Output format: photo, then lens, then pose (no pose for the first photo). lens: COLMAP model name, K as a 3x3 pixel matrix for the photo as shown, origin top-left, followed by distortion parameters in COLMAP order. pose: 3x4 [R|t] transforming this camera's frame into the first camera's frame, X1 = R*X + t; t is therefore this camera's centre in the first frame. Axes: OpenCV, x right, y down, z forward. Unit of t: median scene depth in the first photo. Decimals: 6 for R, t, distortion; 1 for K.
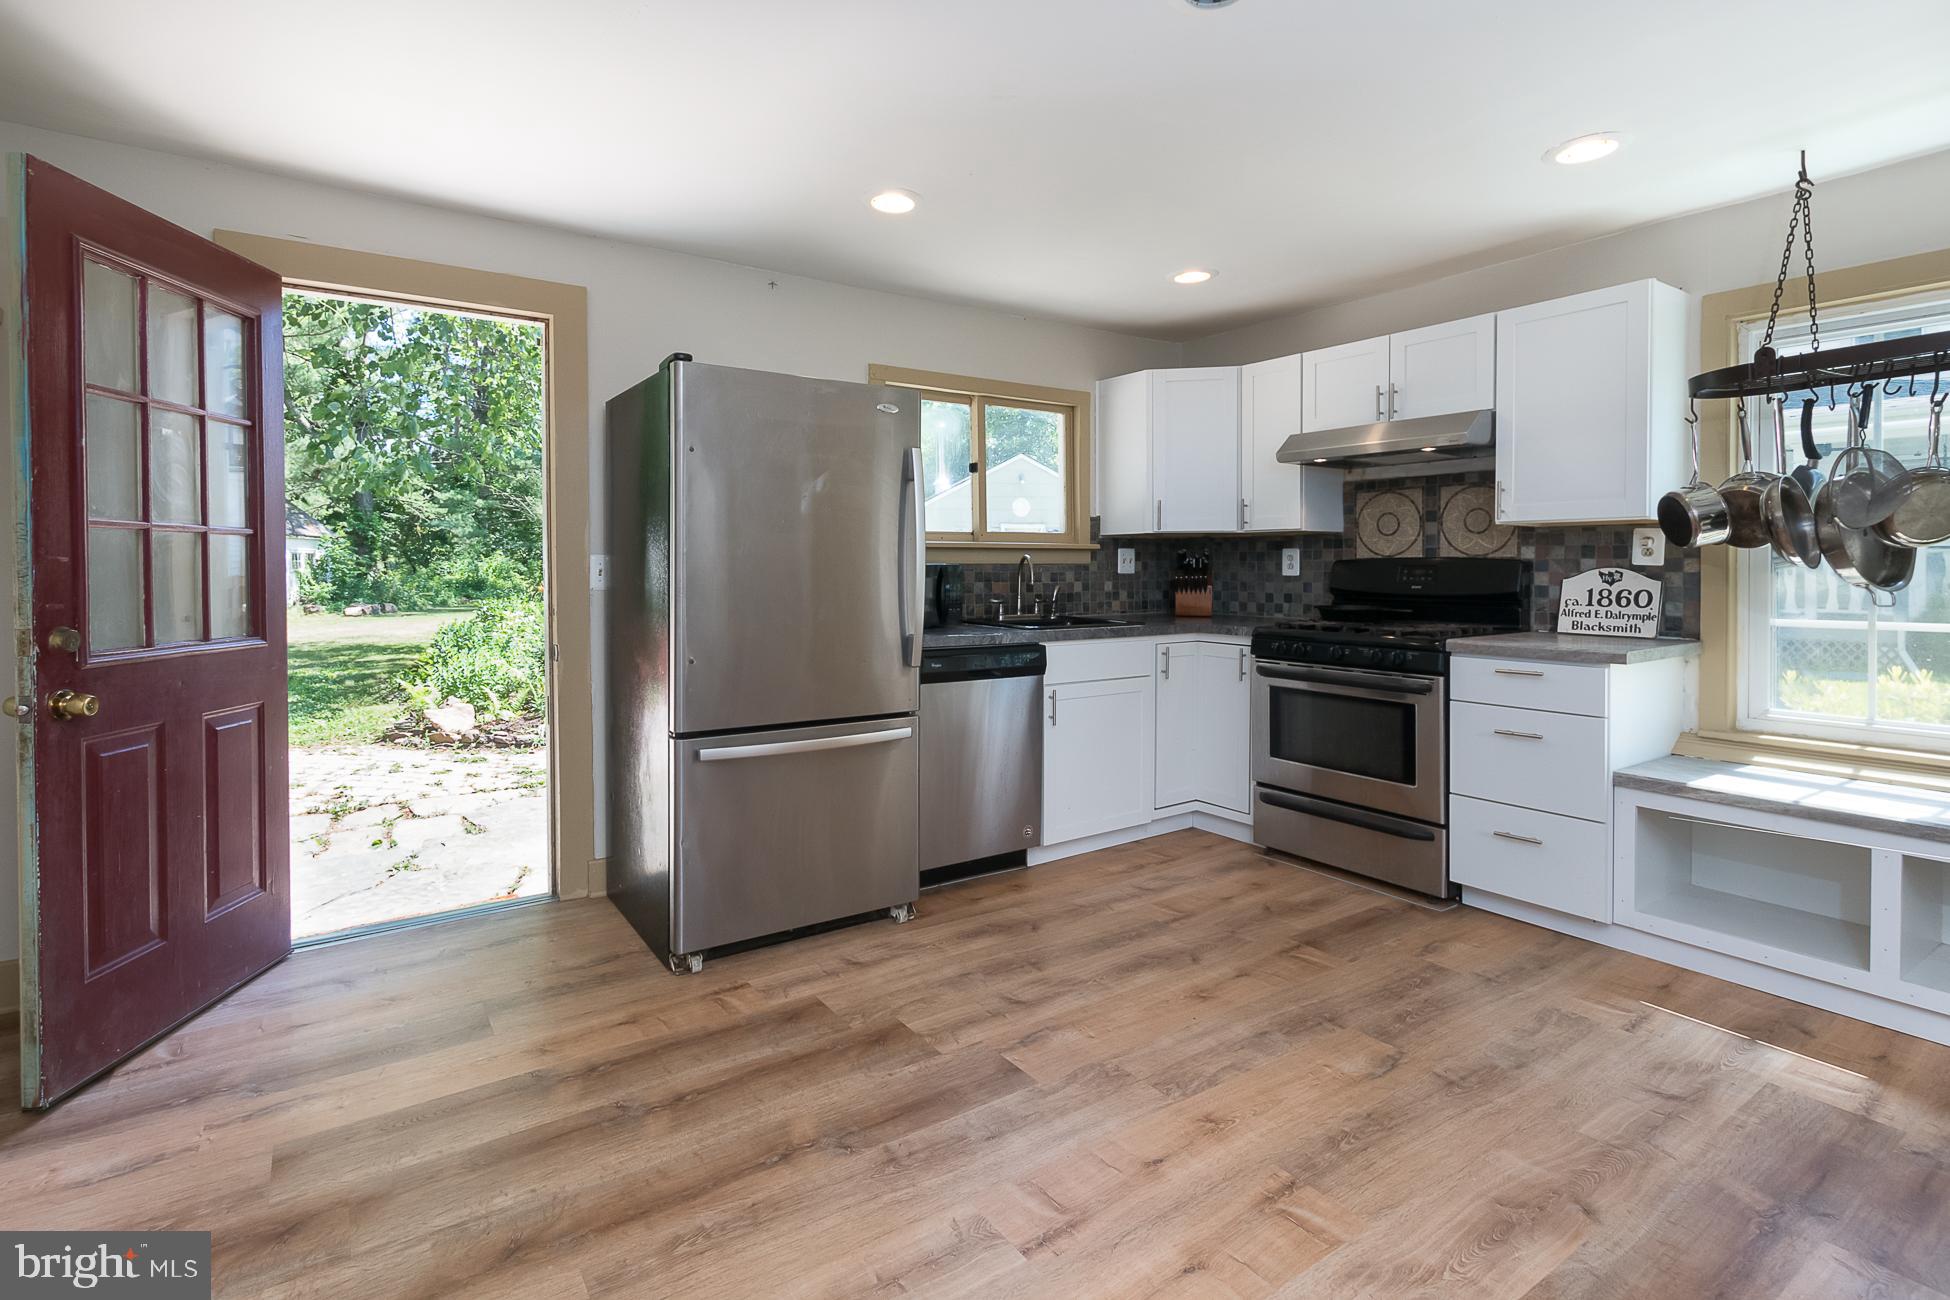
lens RADIAL K [[937.4, 0, 964.1], [0, 937.4, 572.5], [0, 0, 1]] dist [-0.001788, -0.001164]
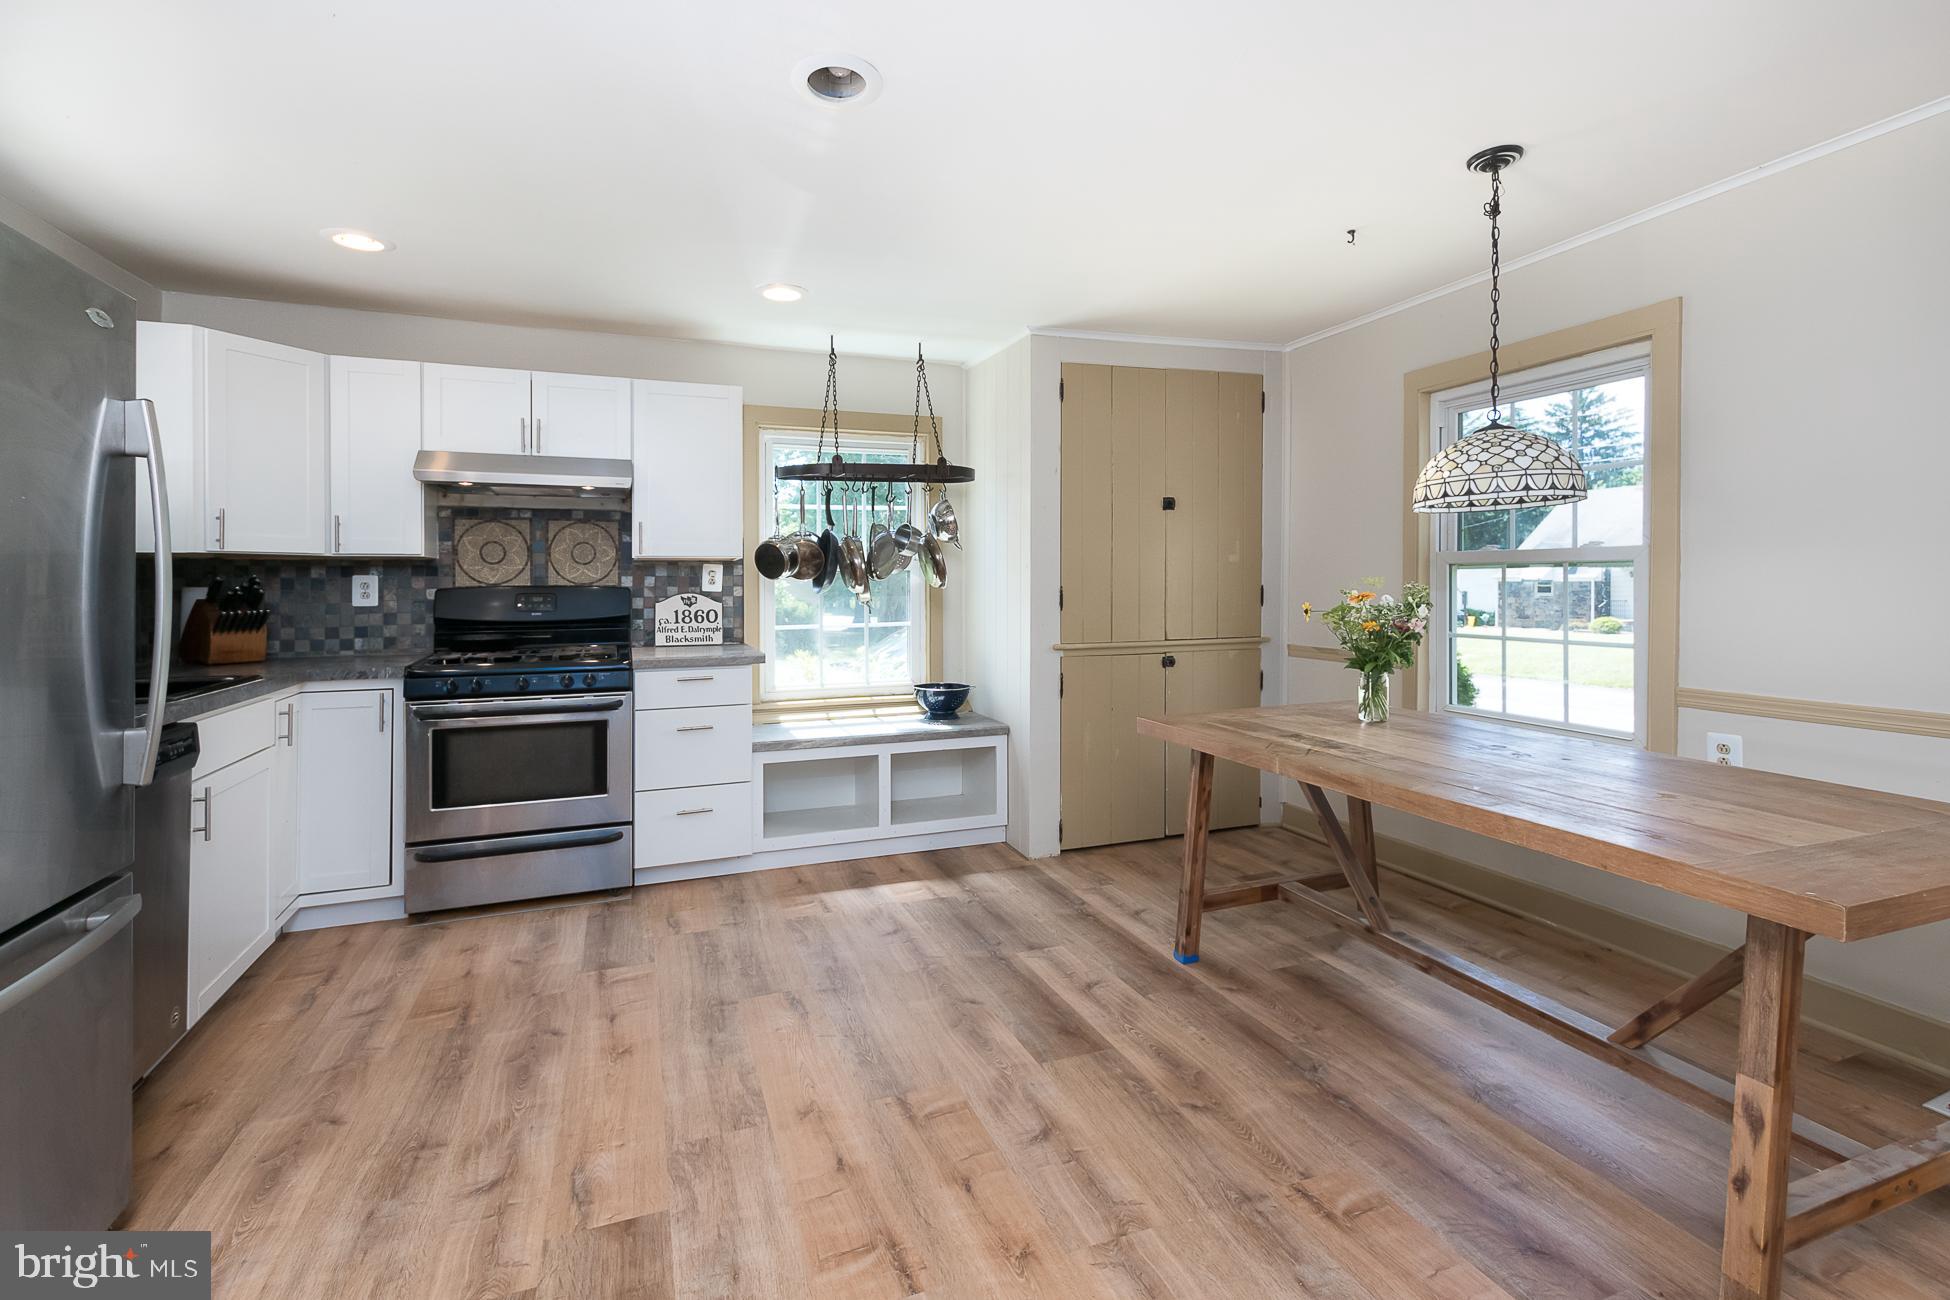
lens RADIAL K [[860.7, 0, 953.1], [0, 860.7, 584.6], [0, 0, 1]] dist [0.001685, -0.000398]
pose [[0.231789, -0.002550, 0.972763, -0.407722], [0.012109, 0.999927, -0.000264, -0.012964], [-0.972691, 0.011840, 0.231803, 0.368428]]
